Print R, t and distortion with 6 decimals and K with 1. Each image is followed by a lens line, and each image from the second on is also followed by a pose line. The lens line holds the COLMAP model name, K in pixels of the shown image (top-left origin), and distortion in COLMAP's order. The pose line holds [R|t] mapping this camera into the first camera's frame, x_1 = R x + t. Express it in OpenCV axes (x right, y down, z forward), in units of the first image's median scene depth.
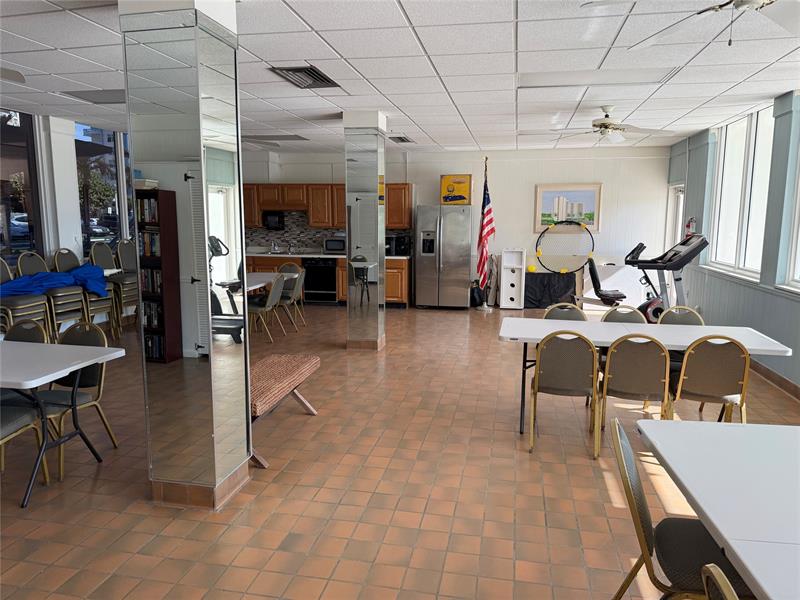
lens RADIAL K [[566.5, 0, 399.7], [0, 566.5, 299.2], [0, 0, 1]] dist [-0.006764, -0.002795]
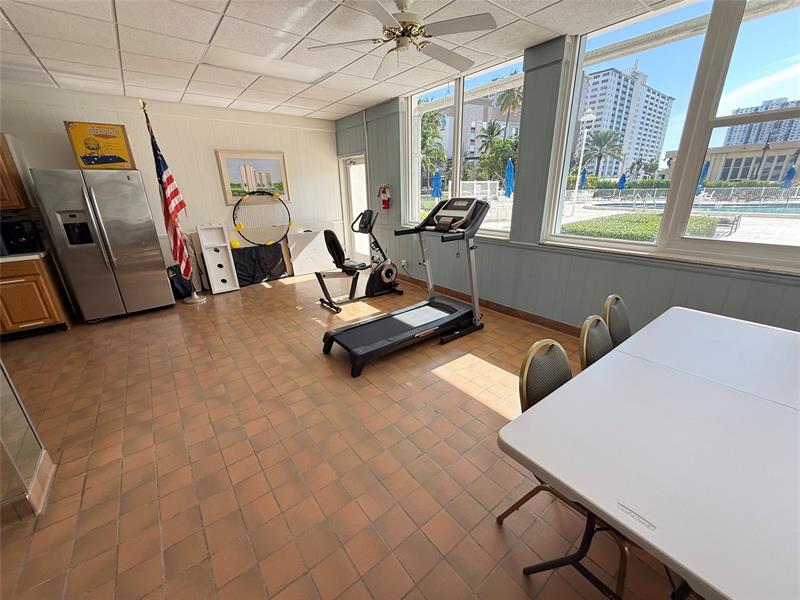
lens RADIAL K [[319.7, 0, 400.6], [0, 319.7, 301.3], [0, 0, 1]] dist [0.003108, -0.000389]
pose [[0.653404, -0.263739, 0.709581, 0.008562], [0.130048, 0.962520, 0.237999, -0.055447], [-0.745755, -0.063230, 0.663212, 0.443978]]
